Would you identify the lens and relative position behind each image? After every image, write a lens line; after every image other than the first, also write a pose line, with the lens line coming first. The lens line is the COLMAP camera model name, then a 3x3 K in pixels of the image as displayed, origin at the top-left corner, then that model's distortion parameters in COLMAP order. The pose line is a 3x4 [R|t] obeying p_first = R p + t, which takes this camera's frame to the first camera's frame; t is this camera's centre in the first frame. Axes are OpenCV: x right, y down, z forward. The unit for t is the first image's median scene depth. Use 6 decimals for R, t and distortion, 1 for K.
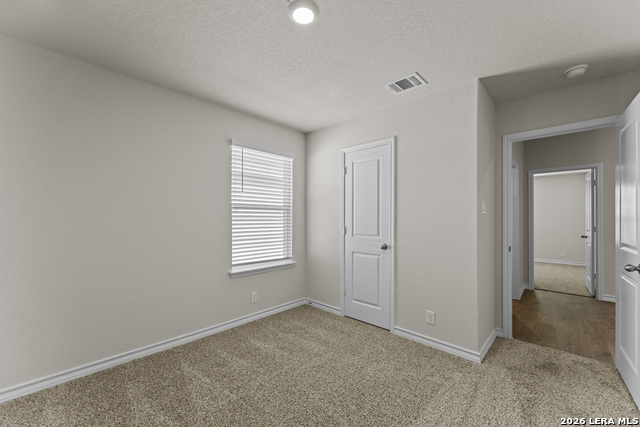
lens RADIAL K [[259.8, 0, 316.3], [0, 259.8, 216.9], [0, 0, 1]] dist [0.003437, 0.000637]
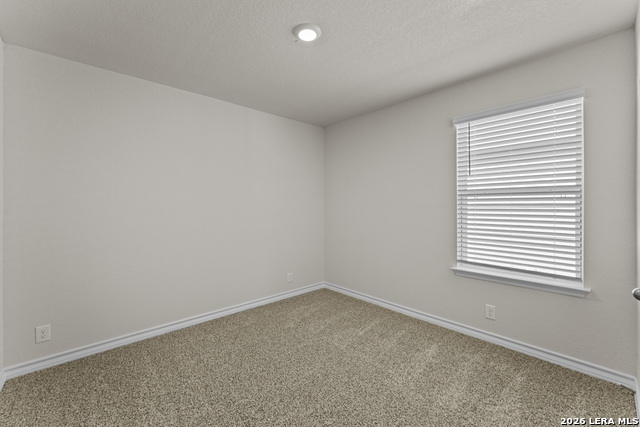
lens RADIAL K [[259.8, 0, 319.0], [0, 259.8, 208.5], [0, 0, 1]] dist [0.003437, 0.000637]
pose [[-0.048109, 0.009984, -0.998792, 0.566919], [0.006994, 0.999929, 0.009659, -0.002556], [0.998818, -0.006520, -0.048175, 0.563517]]
